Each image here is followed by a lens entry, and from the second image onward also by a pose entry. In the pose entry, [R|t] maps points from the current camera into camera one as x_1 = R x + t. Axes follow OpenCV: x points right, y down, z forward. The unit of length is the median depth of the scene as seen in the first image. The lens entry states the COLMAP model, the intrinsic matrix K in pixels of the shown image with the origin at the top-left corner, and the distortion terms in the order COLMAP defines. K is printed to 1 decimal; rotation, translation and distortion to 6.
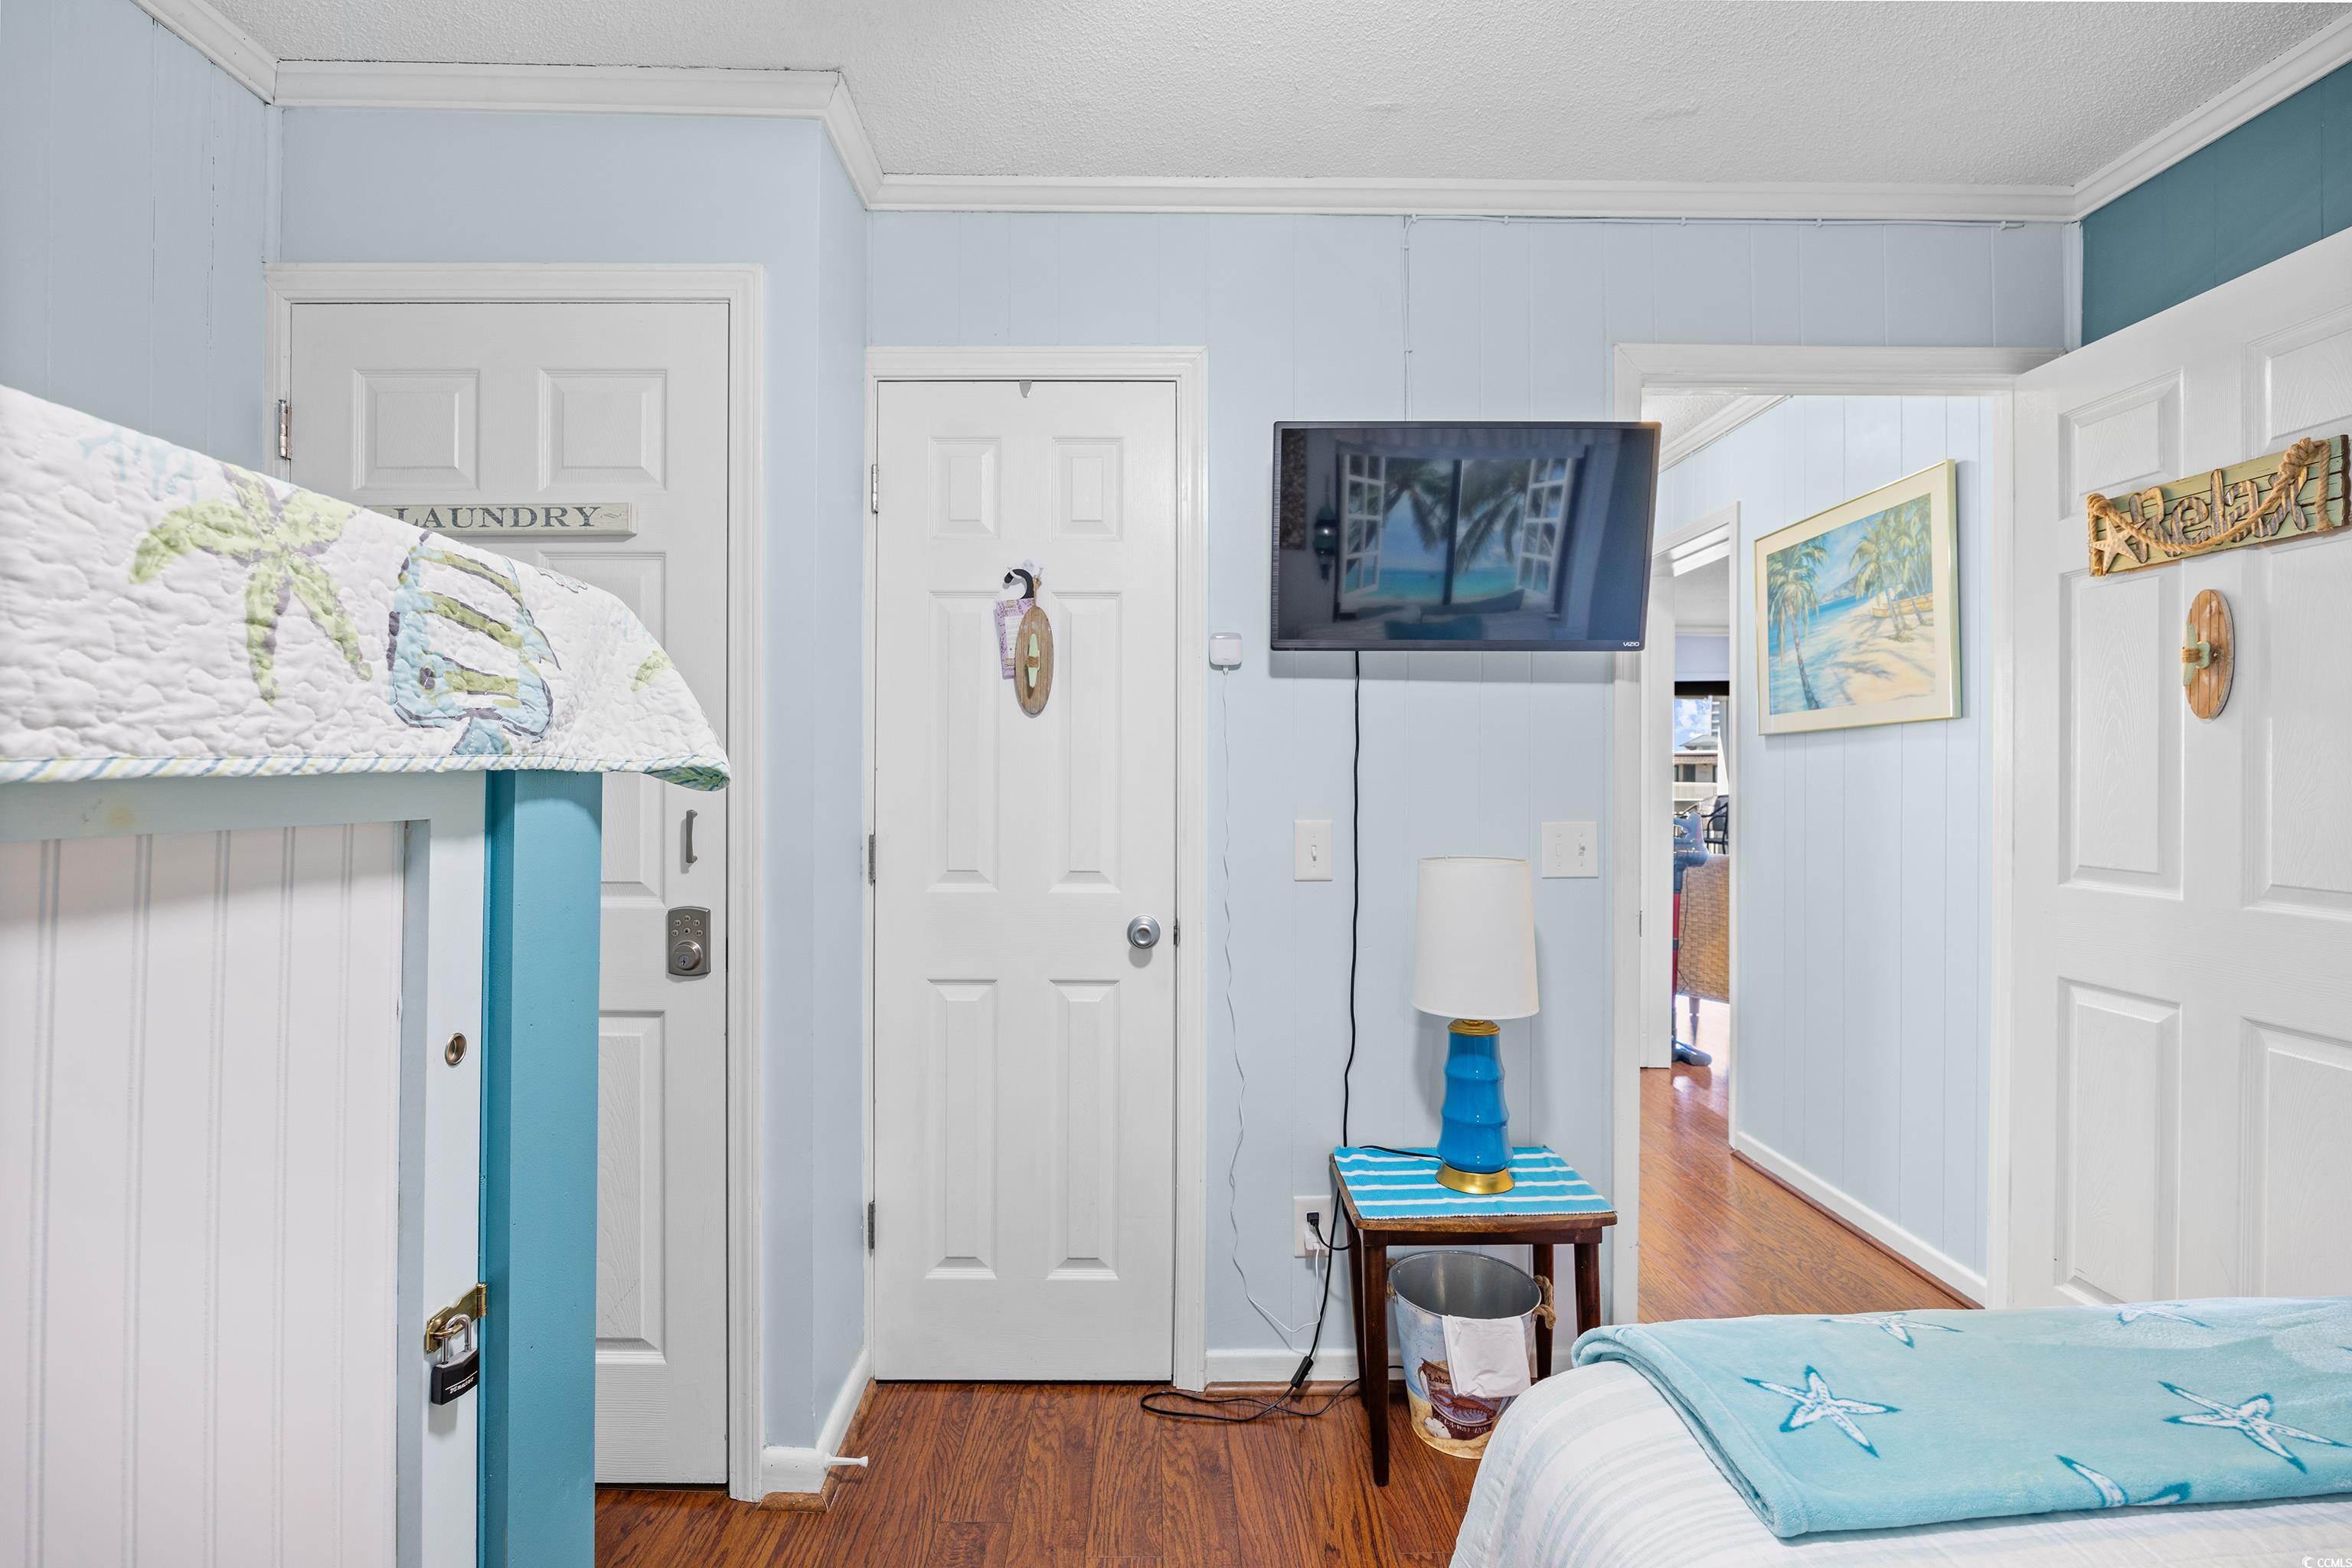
lens RADIAL K [[1084.6, 0, 1183.3], [0, 1084.6, 791.2], [0, 0, 1]] dist [-0.014754, 0.000418]
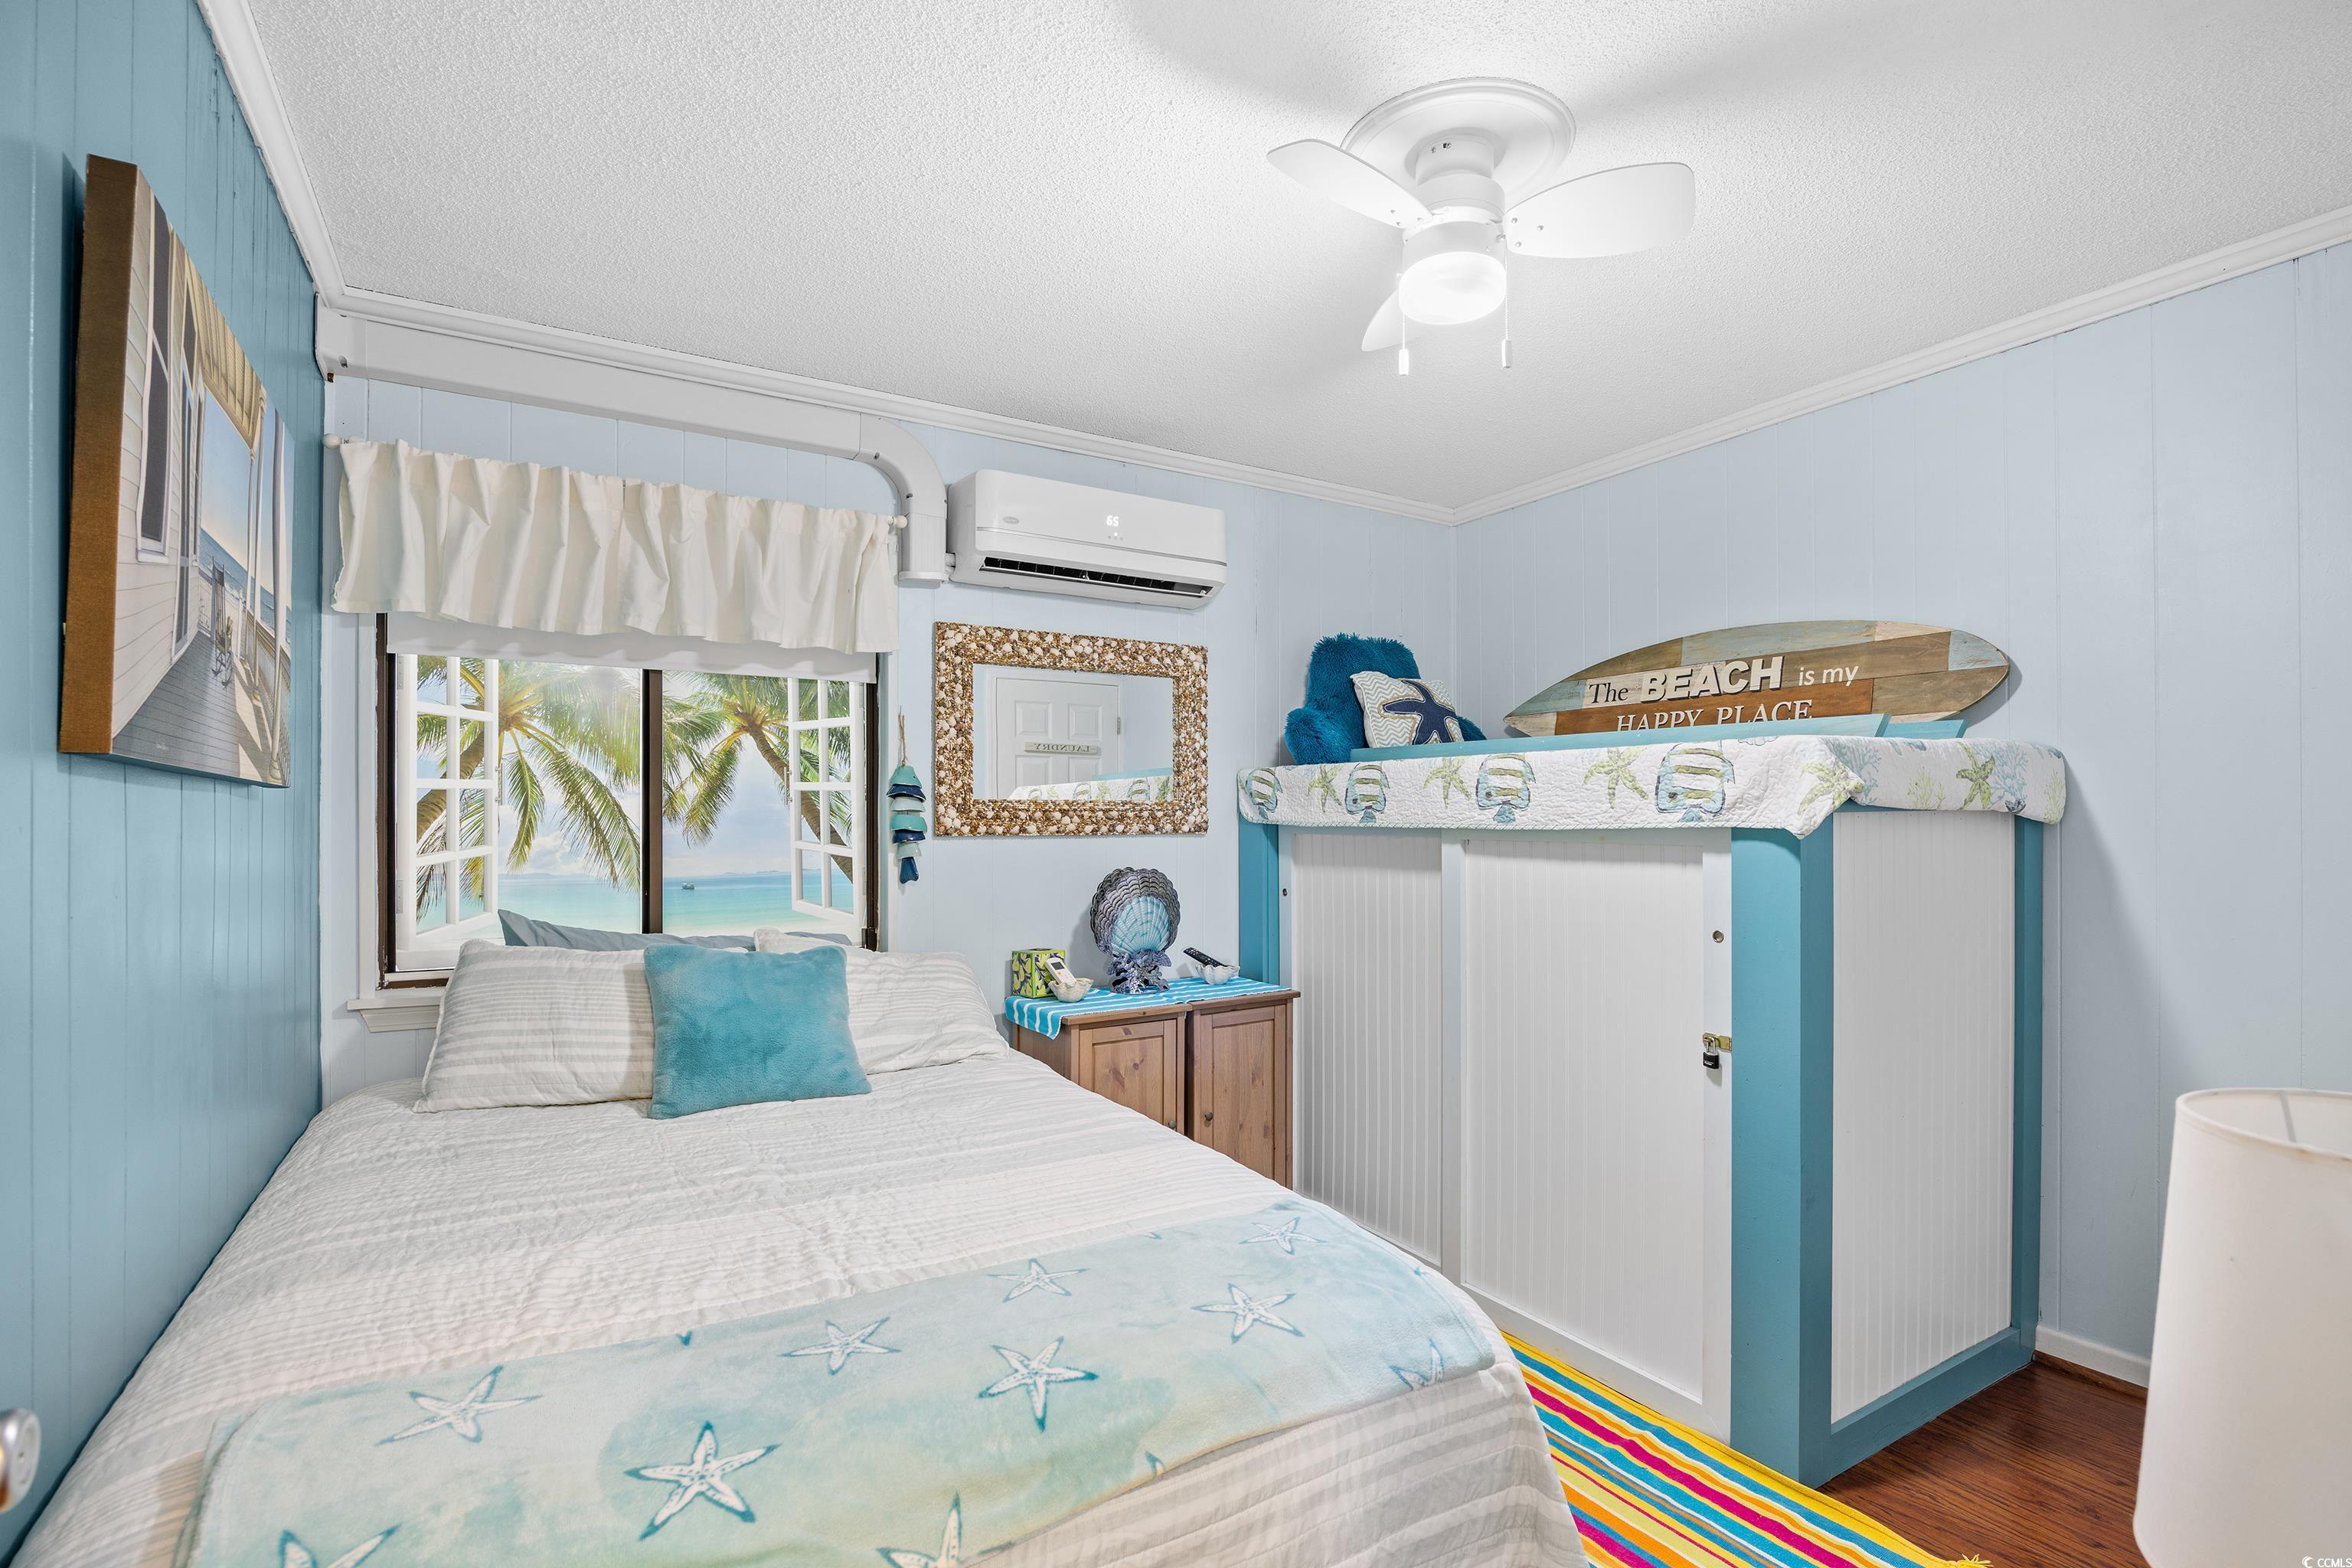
lens RADIAL K [[1084.6, 0, 1183.3], [0, 1084.6, 791.2], [0, 0, 1]] dist [-0.014754, 0.000418]
pose [[-0.878176, 0.003112, -0.478328, 1.739650], [0.004295, 0.999990, -0.001380, -0.112262], [0.478319, -0.003266, -0.878180, 2.750942]]
